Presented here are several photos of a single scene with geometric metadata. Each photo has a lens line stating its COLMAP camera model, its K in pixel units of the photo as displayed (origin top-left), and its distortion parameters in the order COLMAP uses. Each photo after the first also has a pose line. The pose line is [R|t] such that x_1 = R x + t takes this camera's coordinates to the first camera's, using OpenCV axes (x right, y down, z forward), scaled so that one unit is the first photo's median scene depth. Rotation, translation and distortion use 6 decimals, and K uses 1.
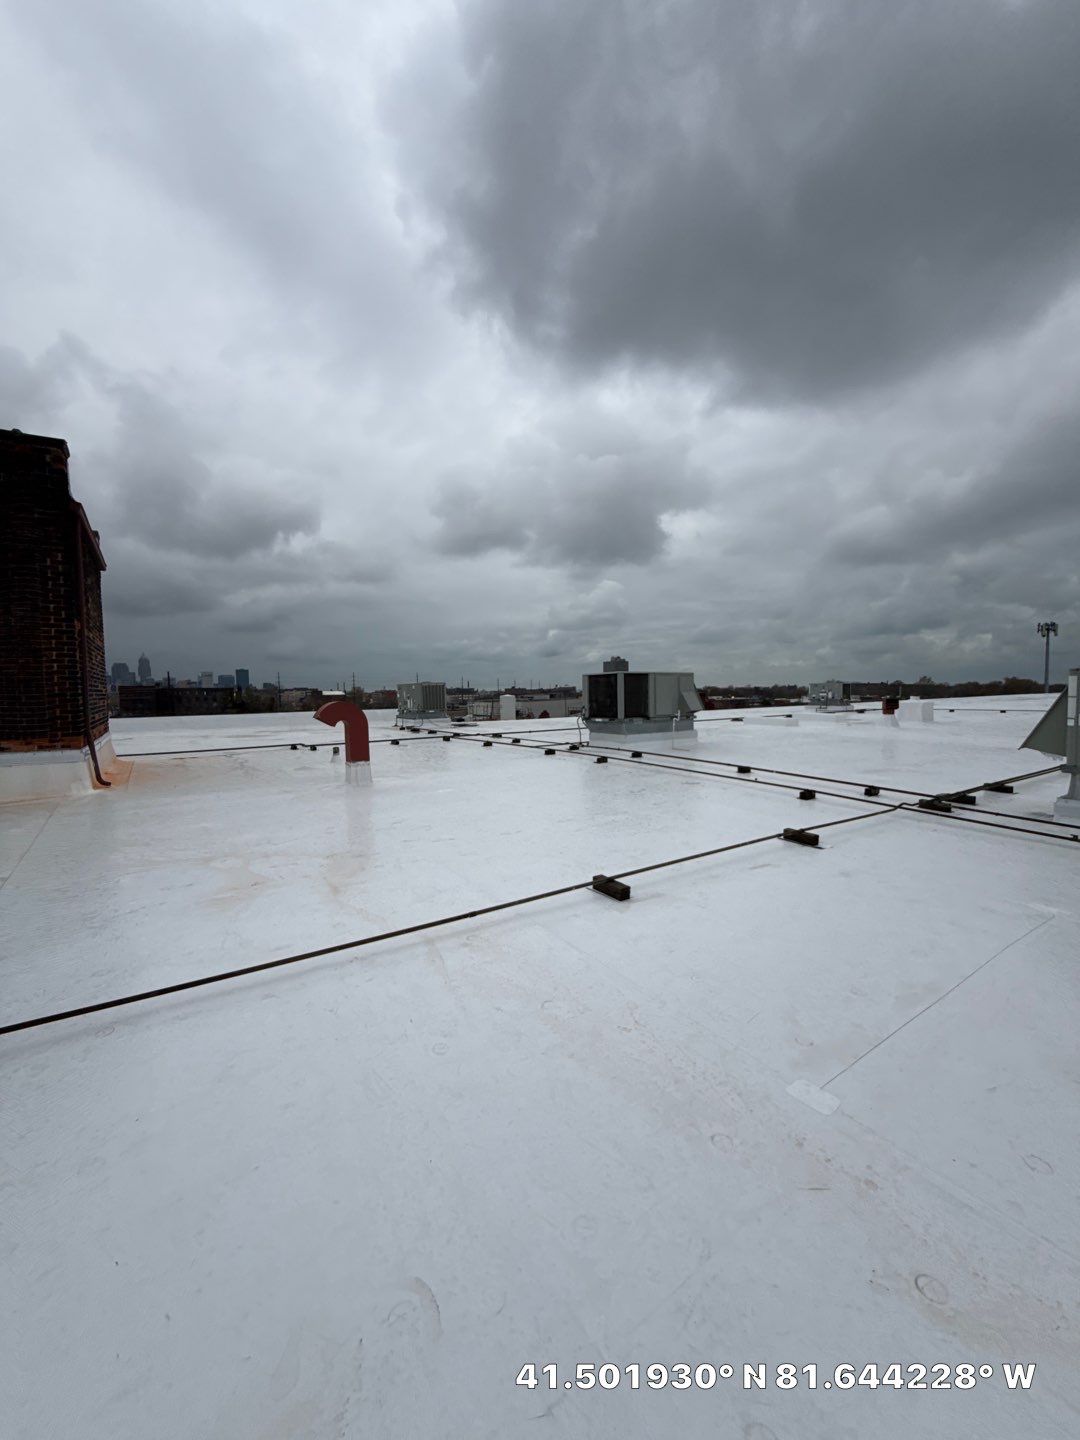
lens RADIAL K [[568.3, 0, 534.6], [0, 568.3, 724.8], [0, 0, 1]] dist [0.002058, 0.000079]
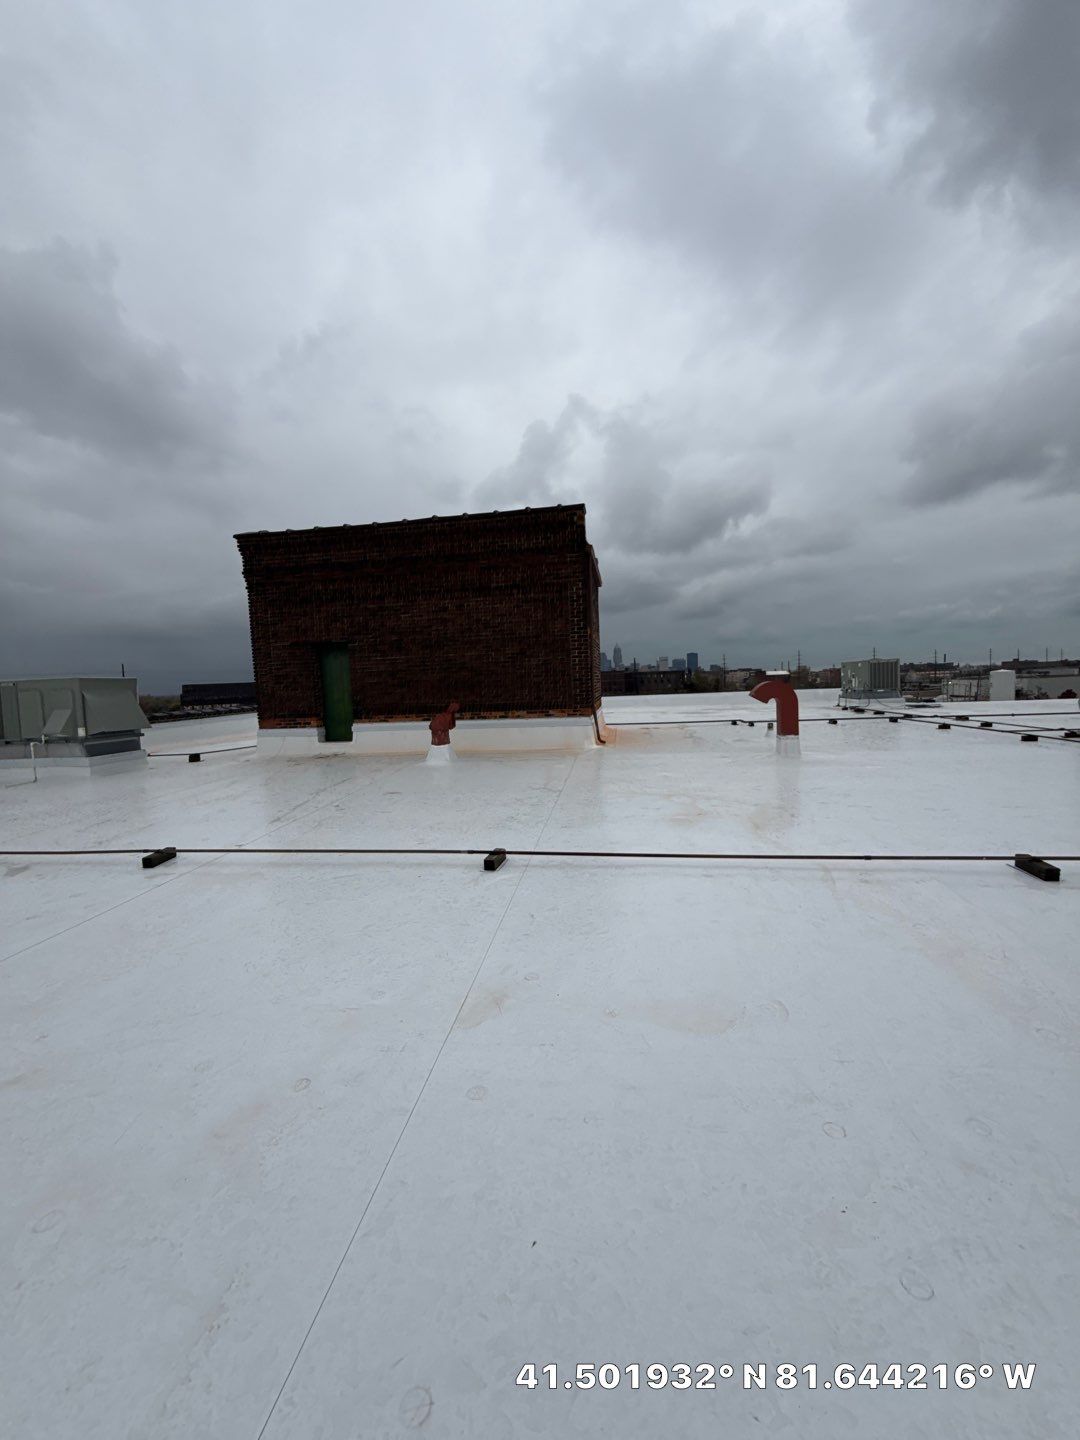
lens RADIAL K [[568.3, 0, 534.6], [0, 568.3, 724.8], [0, 0, 1]] dist [0.002058, 0.000079]
pose [[0.736026, 0.037517, -0.675913, 0.010371], [-0.014033, 0.999094, 0.040175, 0.000865], [0.676808, -0.020084, 0.735886, -0.021136]]
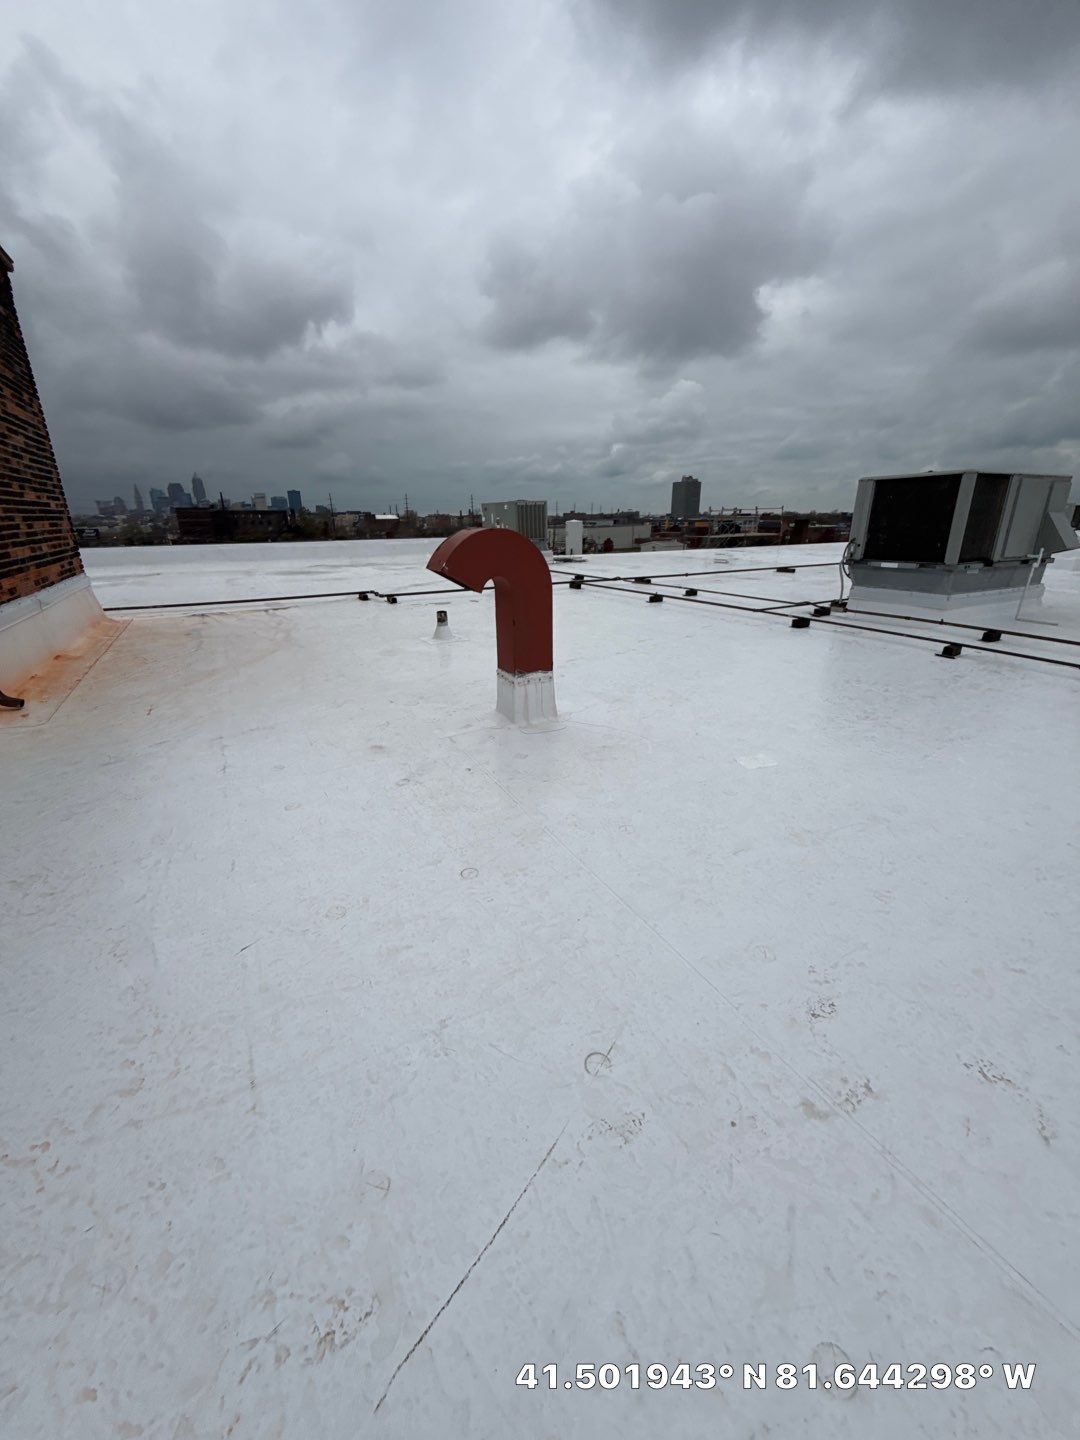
lens RADIAL K [[518.8, 0, 547.8], [0, 518.8, 727.9], [0, 0, 1]] dist [0.003005, 0.000125]
pose [[0.998466, 0.026788, -0.048452, -0.037225], [-0.009801, 0.946849, 0.321530, -0.003392], [0.054490, -0.320562, 0.945659, 0.082166]]
